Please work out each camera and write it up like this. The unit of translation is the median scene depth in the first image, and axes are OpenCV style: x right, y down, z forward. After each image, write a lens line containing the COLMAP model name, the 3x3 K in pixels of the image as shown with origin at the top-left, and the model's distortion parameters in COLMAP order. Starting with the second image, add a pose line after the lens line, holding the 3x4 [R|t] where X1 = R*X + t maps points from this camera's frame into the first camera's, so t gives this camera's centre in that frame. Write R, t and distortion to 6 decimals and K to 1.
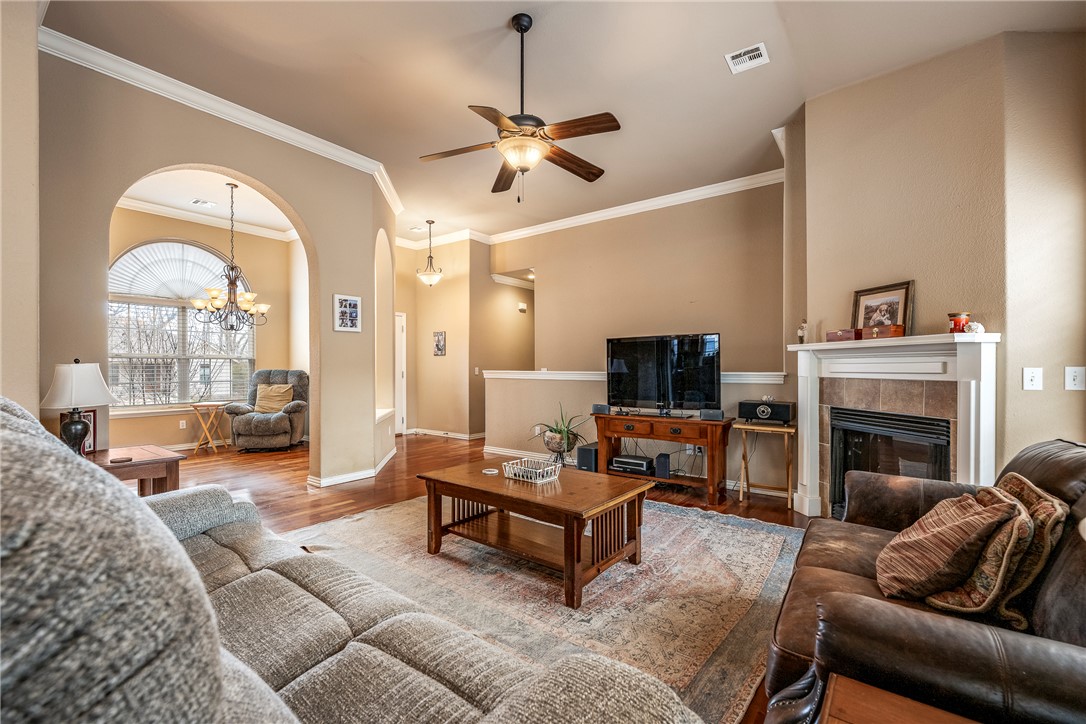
lens RADIAL K [[463.6, 0, 543.0], [0, 463.6, 362.0], [0, 0, 1]] dist [0.002683, 0.000053]
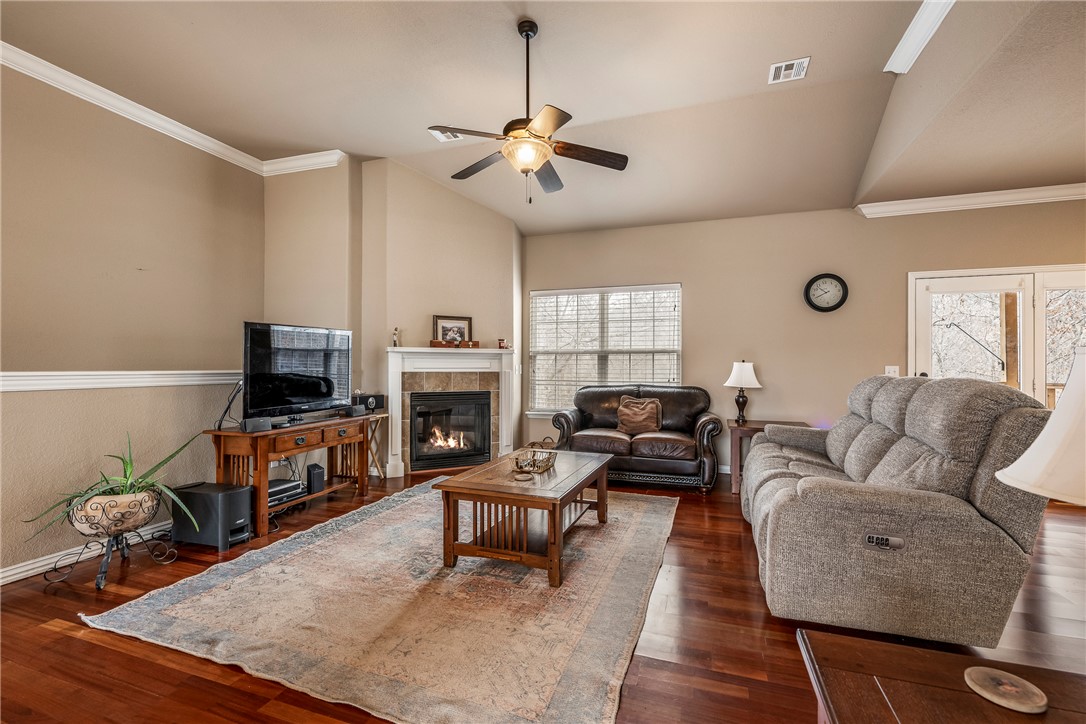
lens RADIAL K [[463.6, 0, 543.0], [0, 463.6, 362.0], [0, 0, 1]] dist [0.002683, 0.000053]
pose [[-0.301289, 0.006471, 0.953511, -0.865558], [-0.014124, 0.999837, -0.011248, 0.013767], [-0.953428, -0.016857, -0.301148, 1.076633]]
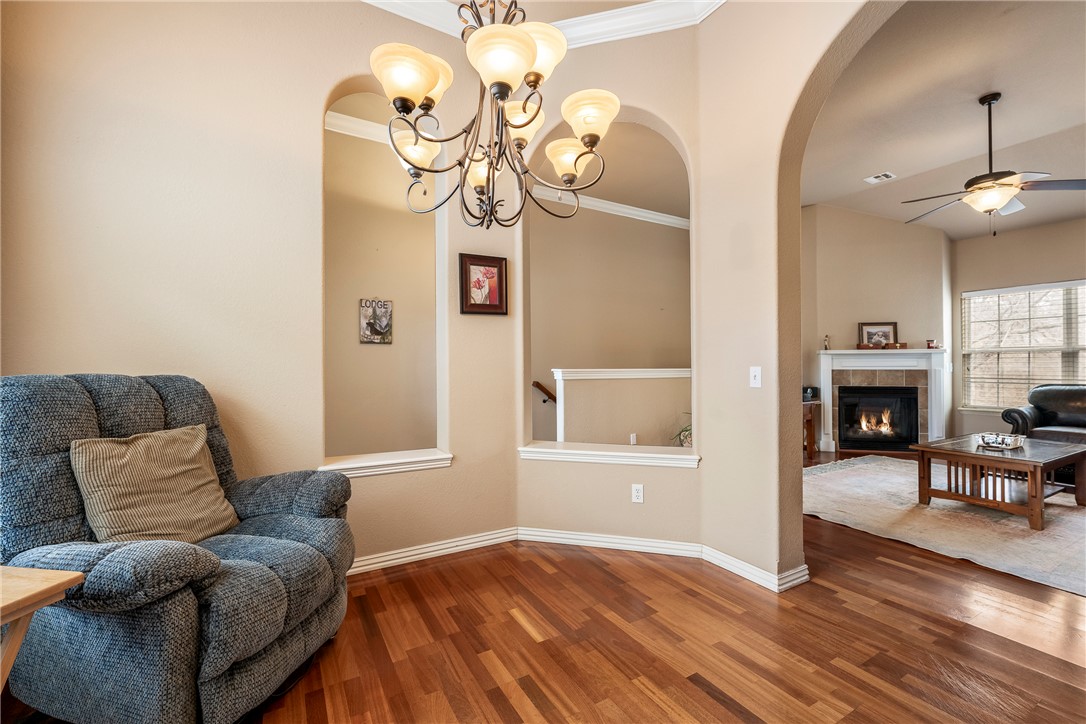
lens RADIAL K [[450.0, 0, 541.9], [0, 450.0, 362.8], [0, 0, 1]] dist [-0.000962, 0.000044]
pose [[0.390858, 0.002006, 0.920449, -1.436927], [-0.007017, 0.999975, 0.000800, 0.014389], [-0.920424, -0.006772, 0.390863, 1.415379]]
